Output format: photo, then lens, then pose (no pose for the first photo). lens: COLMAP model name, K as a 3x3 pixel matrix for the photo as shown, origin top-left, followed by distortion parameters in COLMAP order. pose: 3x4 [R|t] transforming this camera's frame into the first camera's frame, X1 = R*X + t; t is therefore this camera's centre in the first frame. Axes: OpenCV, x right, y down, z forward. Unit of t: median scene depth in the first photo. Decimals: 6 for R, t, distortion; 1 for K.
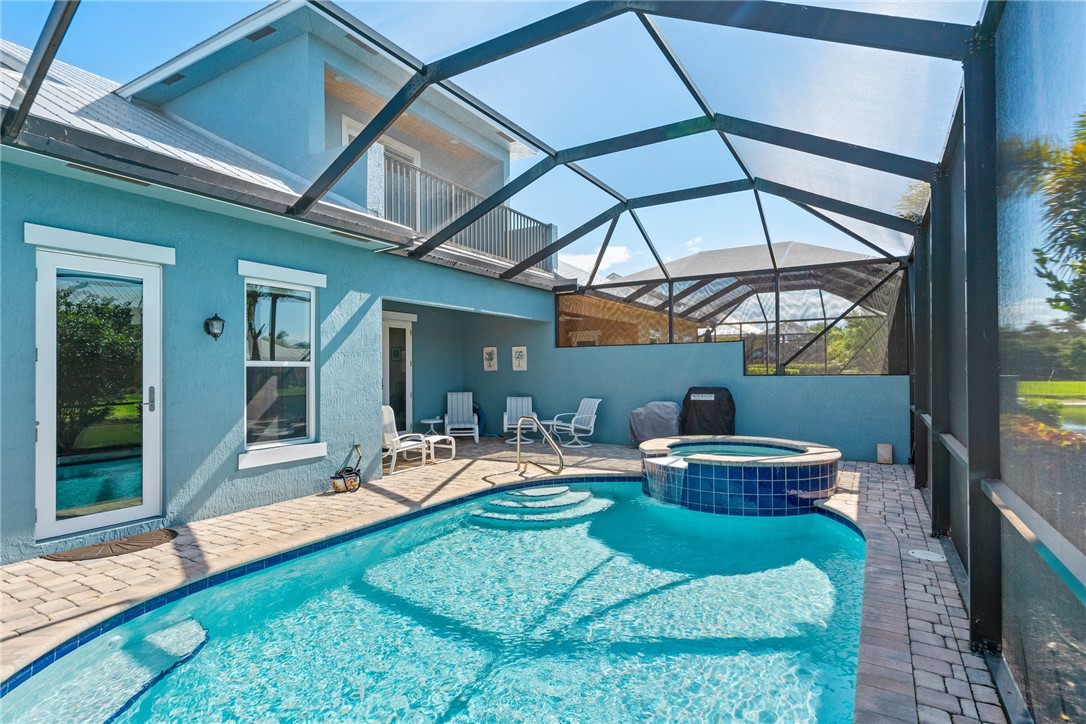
lens RADIAL K [[545.2, 0, 543.0], [0, 545.2, 362.0], [0, 0, 1]] dist [0.001419, 0.000155]
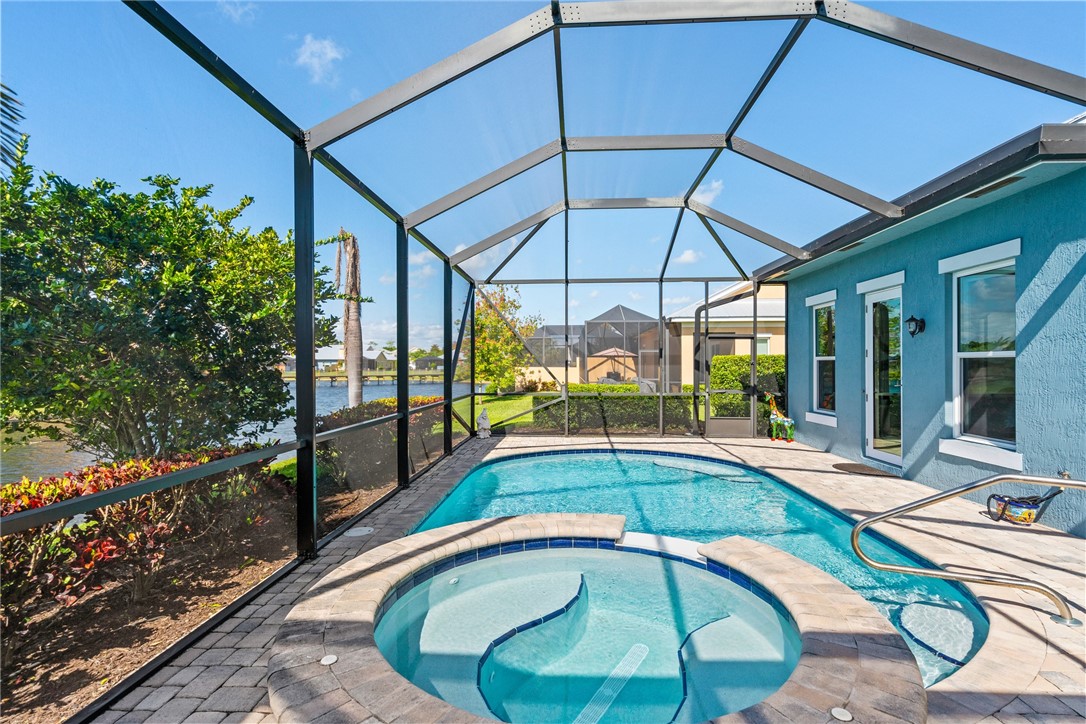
lens RADIAL K [[535.7, 0, 543.0], [0, 535.7, 362.0], [0, 0, 1]] dist [0.002635, 0.000453]
pose [[-0.882084, 0.002600, -0.471084, 0.616389], [0.012319, 0.999770, -0.017549, 0.023306], [0.470930, -0.021283, -0.881914, 1.489657]]
